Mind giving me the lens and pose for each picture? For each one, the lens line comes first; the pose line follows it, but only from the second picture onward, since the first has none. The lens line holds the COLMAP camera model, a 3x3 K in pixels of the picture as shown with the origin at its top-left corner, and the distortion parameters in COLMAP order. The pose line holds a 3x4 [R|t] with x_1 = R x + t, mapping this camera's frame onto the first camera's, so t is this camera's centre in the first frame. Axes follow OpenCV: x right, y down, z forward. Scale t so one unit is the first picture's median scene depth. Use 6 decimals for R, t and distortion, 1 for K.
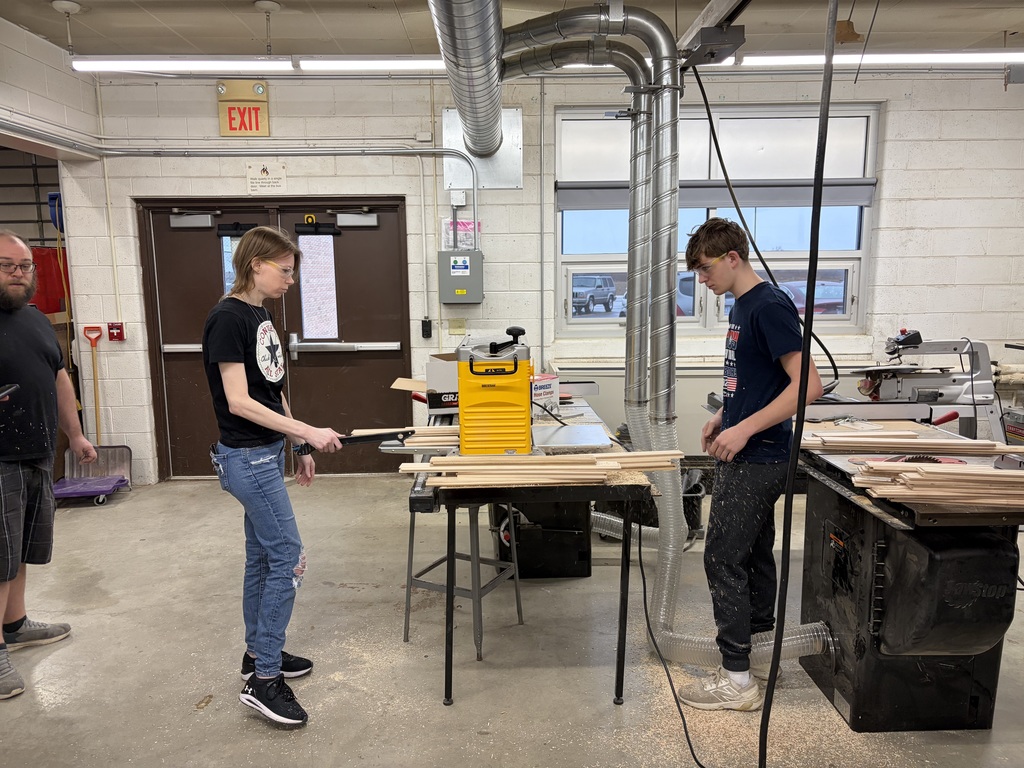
lens RADIAL K [[784.7, 0, 509.8], [0, 784.7, 391.8], [0, 0, 1]] dist [0.014098, 0.001127]
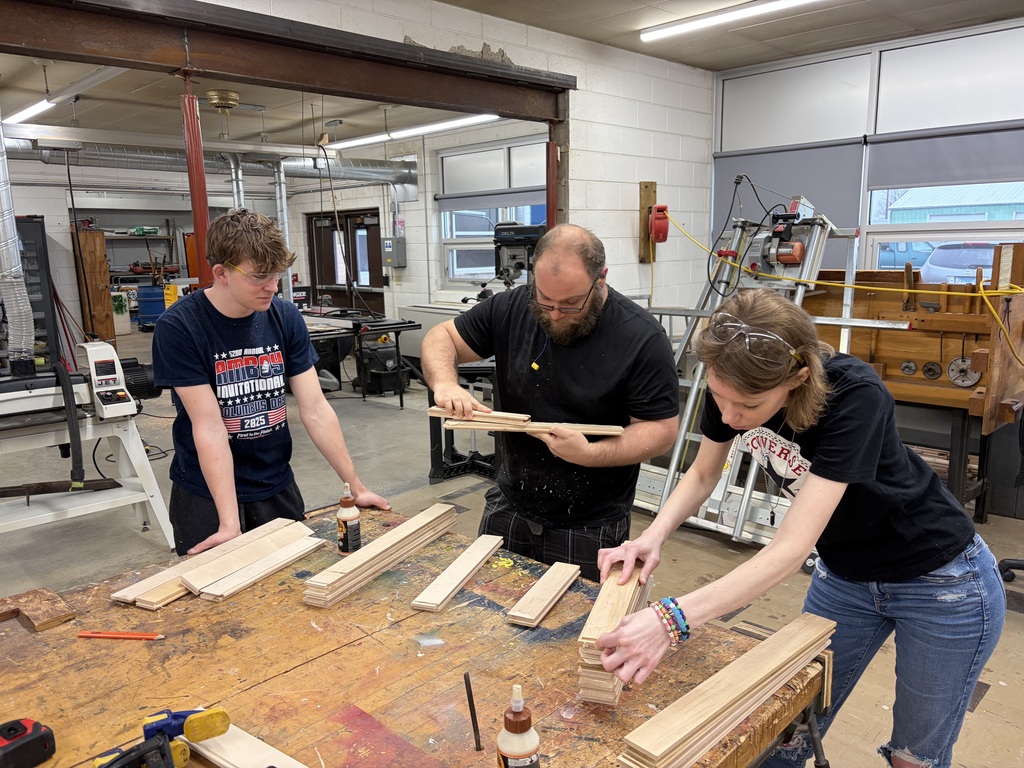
lens RADIAL K [[784.7, 0, 509.8], [0, 784.7, 391.8], [0, 0, 1]] dist [0.014098, 0.001127]
pose [[0.677697, 0.134518, -0.722933, 1.431891], [-0.104029, 0.990776, 0.086837, -0.012288], [0.727946, 0.016357, 0.685440, -0.033857]]
